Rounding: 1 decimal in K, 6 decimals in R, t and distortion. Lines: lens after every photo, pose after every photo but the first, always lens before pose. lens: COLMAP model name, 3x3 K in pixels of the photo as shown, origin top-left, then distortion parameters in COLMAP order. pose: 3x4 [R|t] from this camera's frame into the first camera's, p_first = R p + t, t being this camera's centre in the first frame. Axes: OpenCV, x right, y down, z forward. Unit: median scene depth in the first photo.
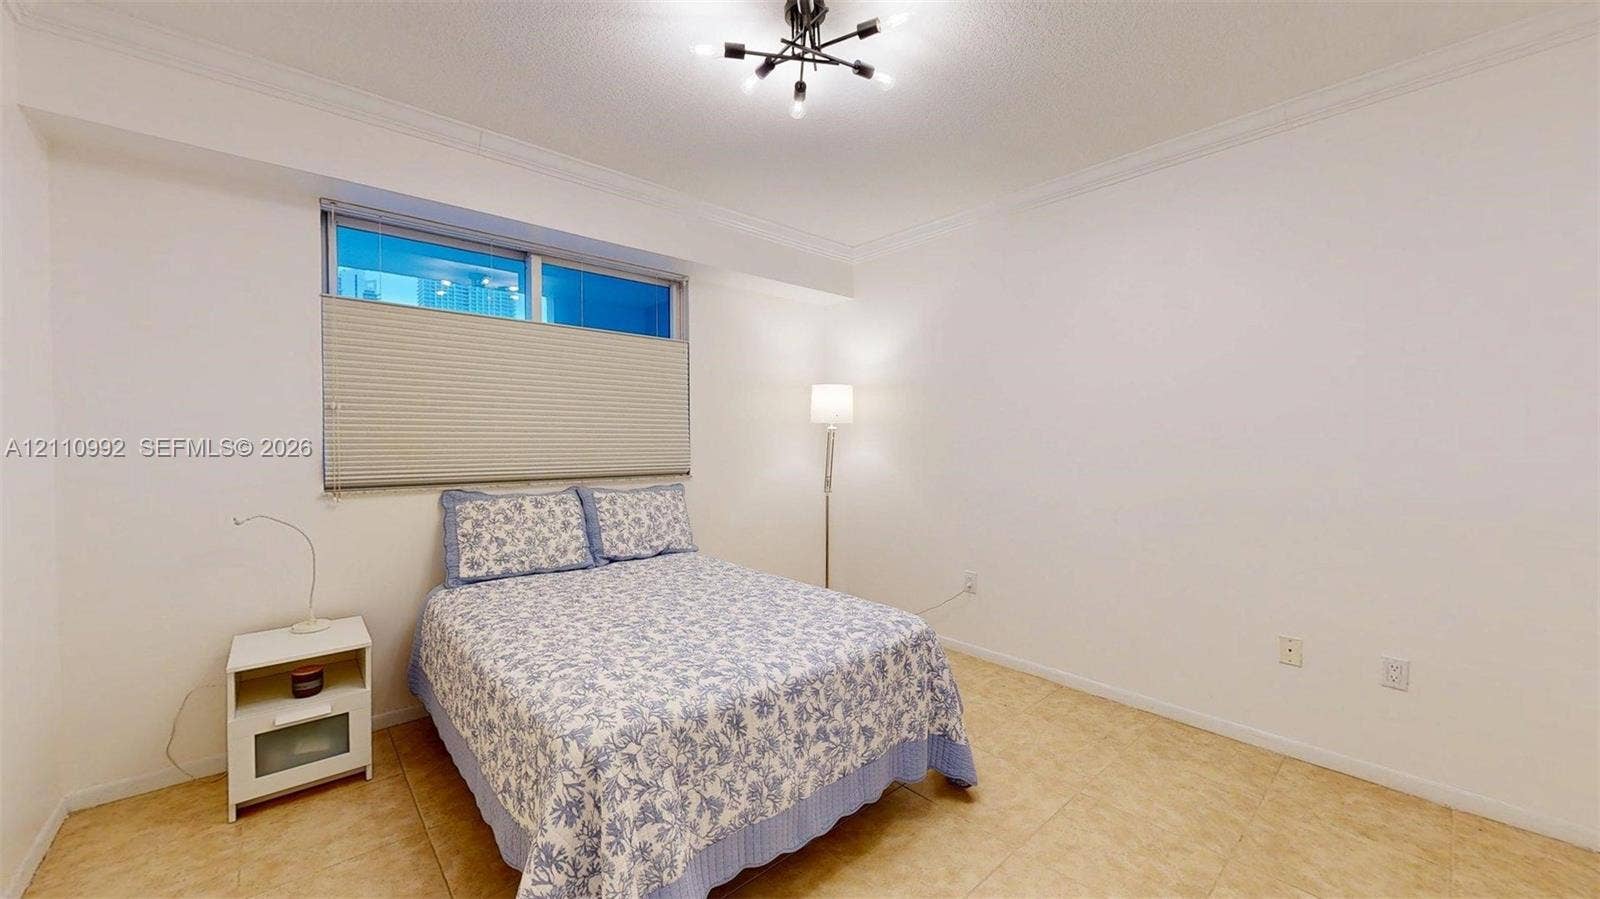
lens RADIAL K [[586.0, 0, 799.8], [0, 586.0, 452.1], [0, 0, 1]] dist [0.000385, -0.000096]
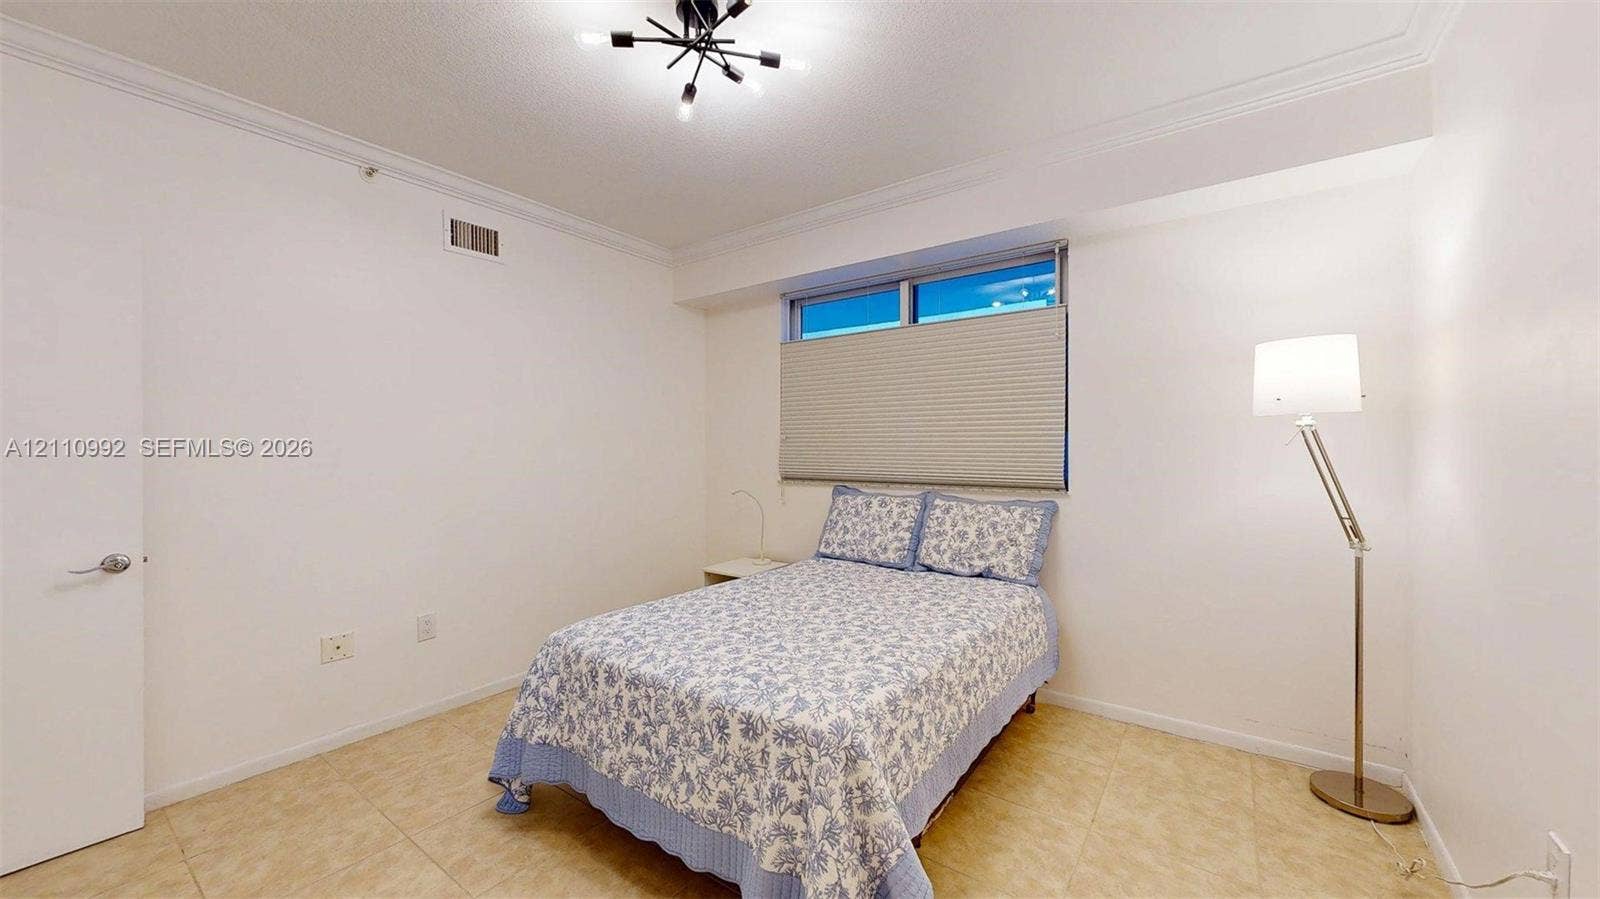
lens RADIAL K [[586.0, 0, 799.8], [0, 586.0, 452.1], [0, 0, 1]] dist [0.000385, -0.000096]
pose [[0.214605, 0.007214, -0.976674, 0.641729], [-0.017236, 0.999845, 0.003598, -0.012444], [0.976549, 0.016062, 0.214696, 0.619752]]
